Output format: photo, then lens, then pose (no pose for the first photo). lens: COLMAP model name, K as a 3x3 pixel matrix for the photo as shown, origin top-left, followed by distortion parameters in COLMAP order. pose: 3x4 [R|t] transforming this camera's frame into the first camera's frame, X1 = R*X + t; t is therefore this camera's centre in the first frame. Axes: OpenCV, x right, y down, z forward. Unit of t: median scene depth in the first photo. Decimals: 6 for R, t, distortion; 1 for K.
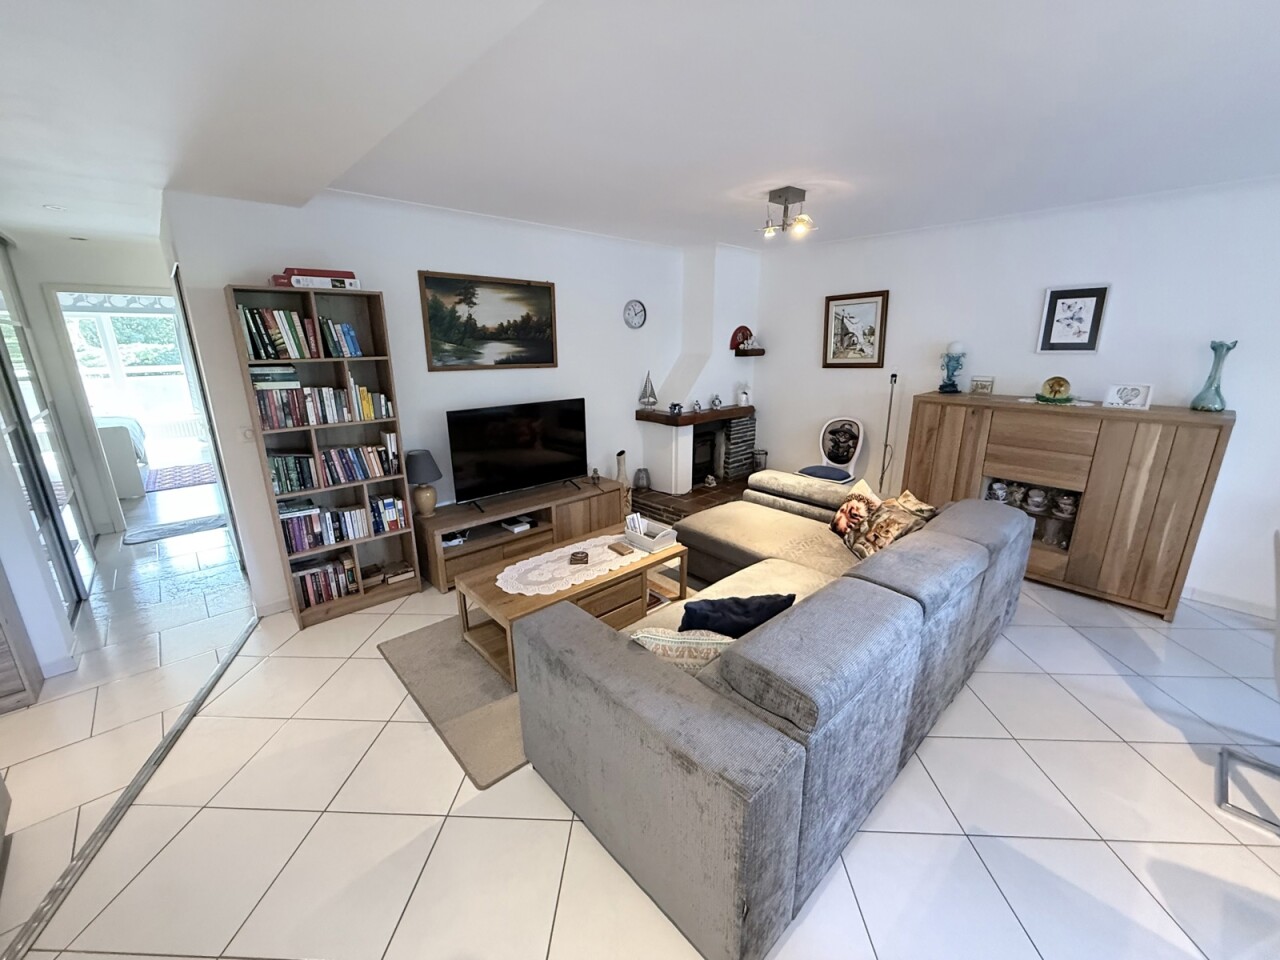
lens RADIAL K [[510.1, 0, 636.5], [0, 510.1, 480.0], [0, 0, 1]] dist [0.001852, 0.000316]
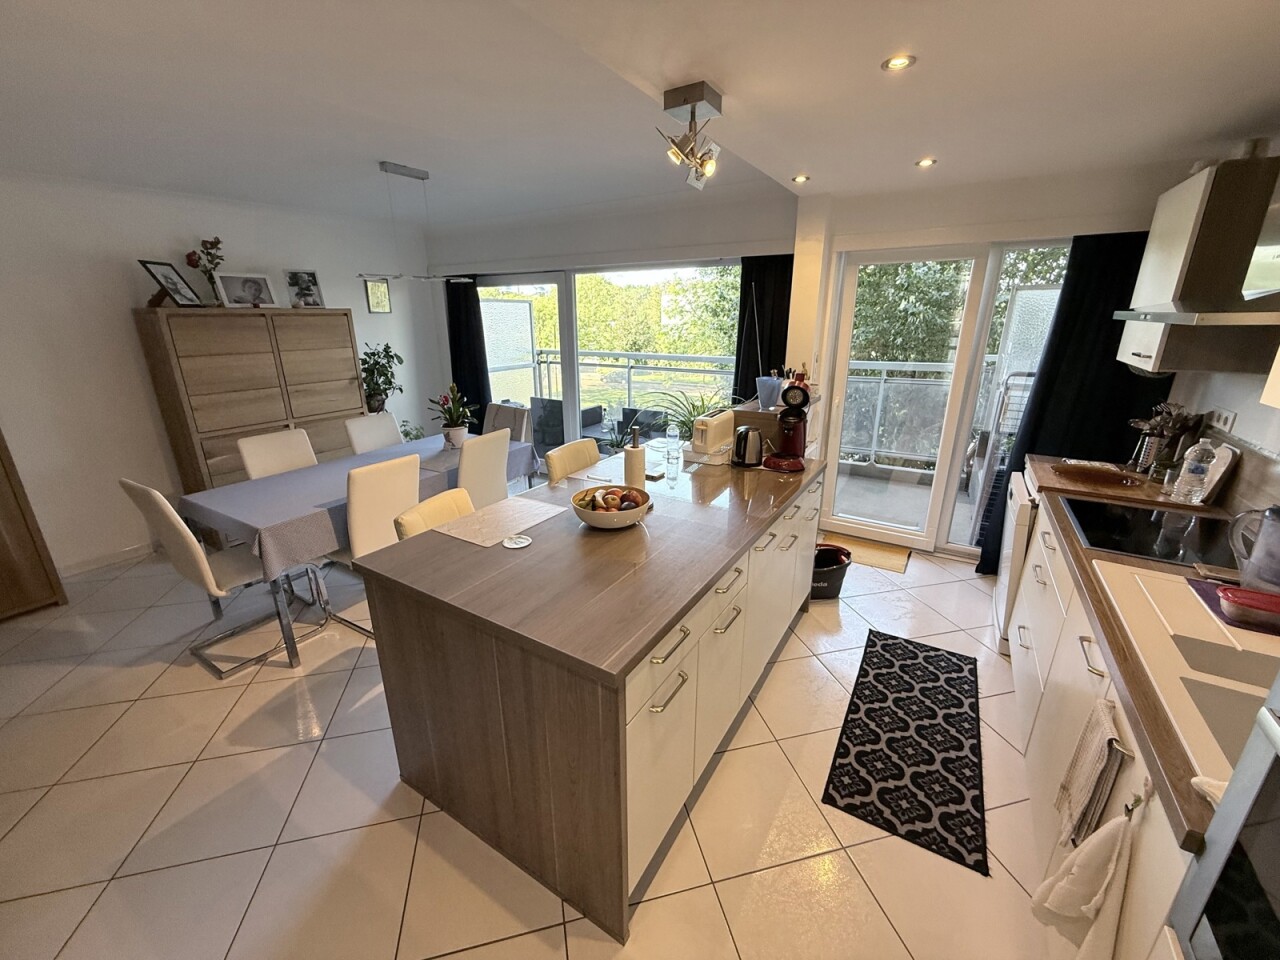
lens RADIAL K [[510.1, 0, 636.5], [0, 510.1, 480.0], [0, 0, 1]] dist [0.001852, 0.000316]
pose [[-0.269921, -0.290791, 0.917923, -0.113468], [0.265505, 0.893873, 0.361246, -0.009349], [-0.925554, 0.341221, -0.164068, 0.022285]]
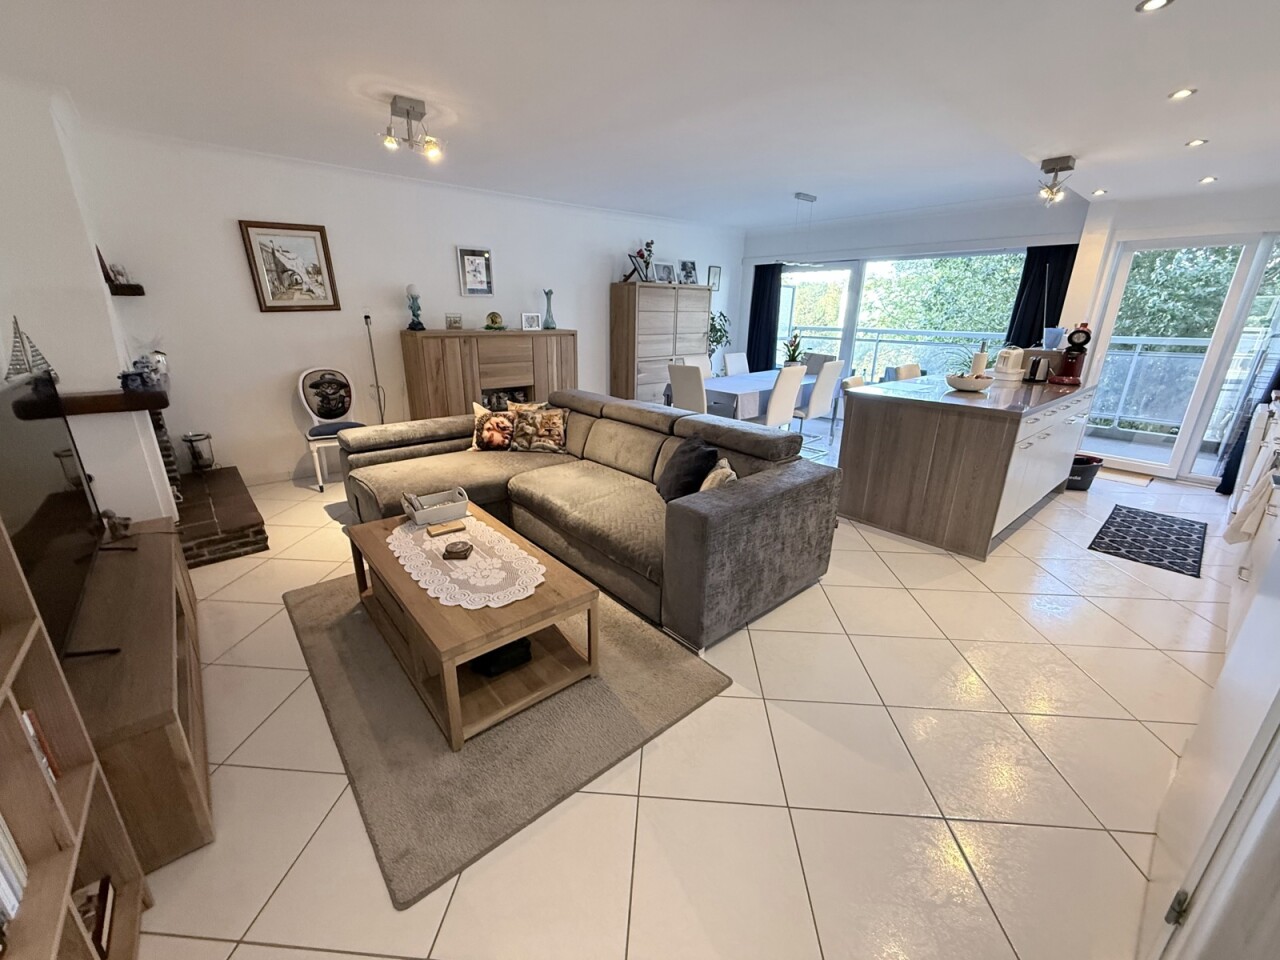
lens RADIAL K [[512.0, 0, 637.7], [0, 512.0, 479.2], [0, 0, 1]] dist [0.001190, 0.000241]
pose [[0.026751, -0.307080, 0.951308, -0.641594], [0.255848, 0.922055, 0.290442, -0.076431], [-0.966347, 0.235620, 0.103232, 0.527873]]
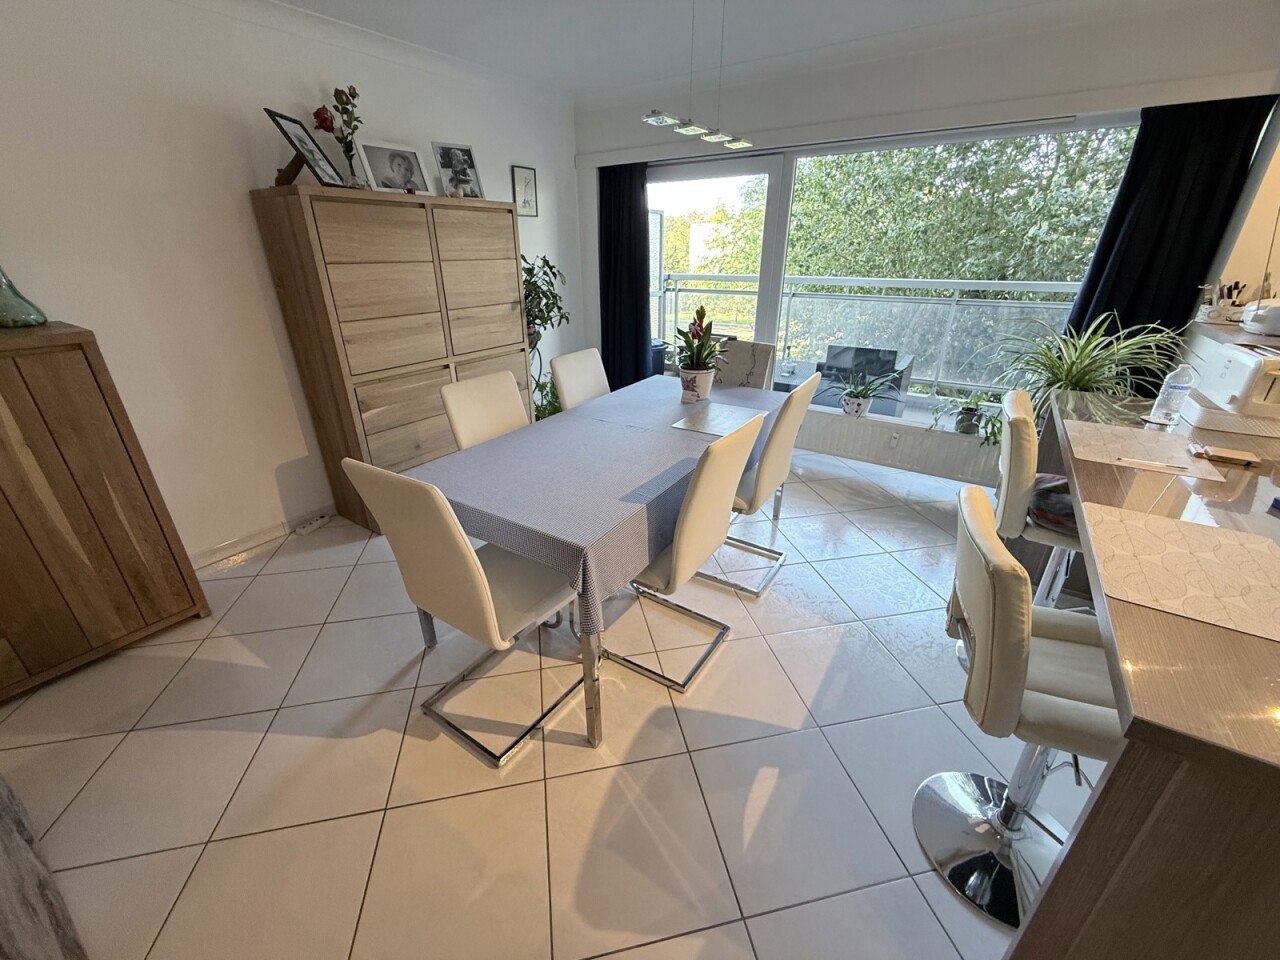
lens RADIAL K [[510.1, 0, 636.5], [0, 510.1, 480.0], [0, 0, 1]] dist [0.001852, 0.000316]
pose [[-0.240058, -0.394617, 0.886933, 0.264295], [0.266337, 0.851816, 0.451080, -0.048946], [-0.933508, 0.344509, -0.099384, 0.359884]]
